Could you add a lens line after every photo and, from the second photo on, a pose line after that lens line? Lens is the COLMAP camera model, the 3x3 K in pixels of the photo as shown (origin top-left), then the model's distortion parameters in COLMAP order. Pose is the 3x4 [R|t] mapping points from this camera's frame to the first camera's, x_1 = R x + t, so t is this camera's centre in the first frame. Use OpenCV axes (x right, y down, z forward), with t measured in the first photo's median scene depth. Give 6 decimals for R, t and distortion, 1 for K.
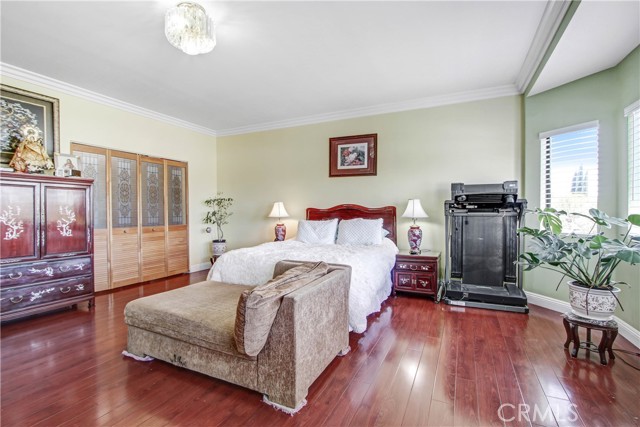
lens RADIAL K [[293.5, 0, 320.0], [0, 293.5, 213.5], [0, 0, 1]] dist [-0.000822, 0.000023]
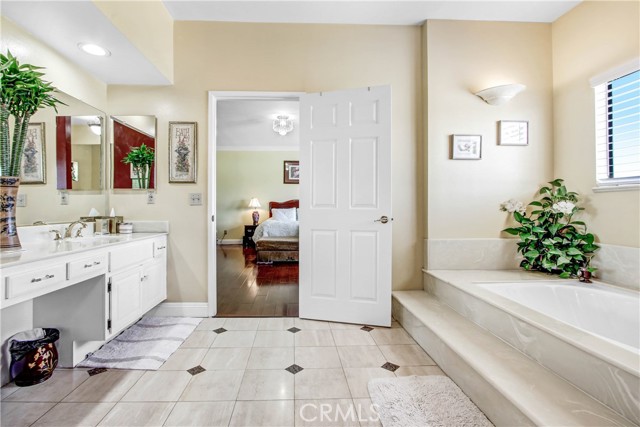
lens RADIAL K [[299.8, 0, 316.6], [0, 299.8, 204.8], [0, 0, 1]] dist [-0.017823, 0.000198]
pose [[0.868770, -0.007272, 0.495163, -0.695851], [0.012843, 0.999887, -0.007849, 0.016157], [-0.495050, 0.013179, 0.868765, -0.635792]]
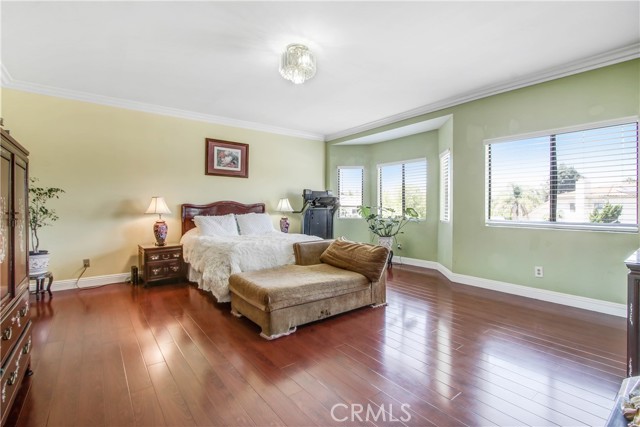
lens RADIAL K [[299.8, 0, 316.6], [0, 299.8, 204.8], [0, 0, 1]] dist [-0.017823, 0.000198]
pose [[0.458312, 0.001241, 0.888791, -0.771656], [0.004938, 0.999980, -0.003942, -0.010068], [-0.888778, 0.006196, 0.458296, 0.158380]]
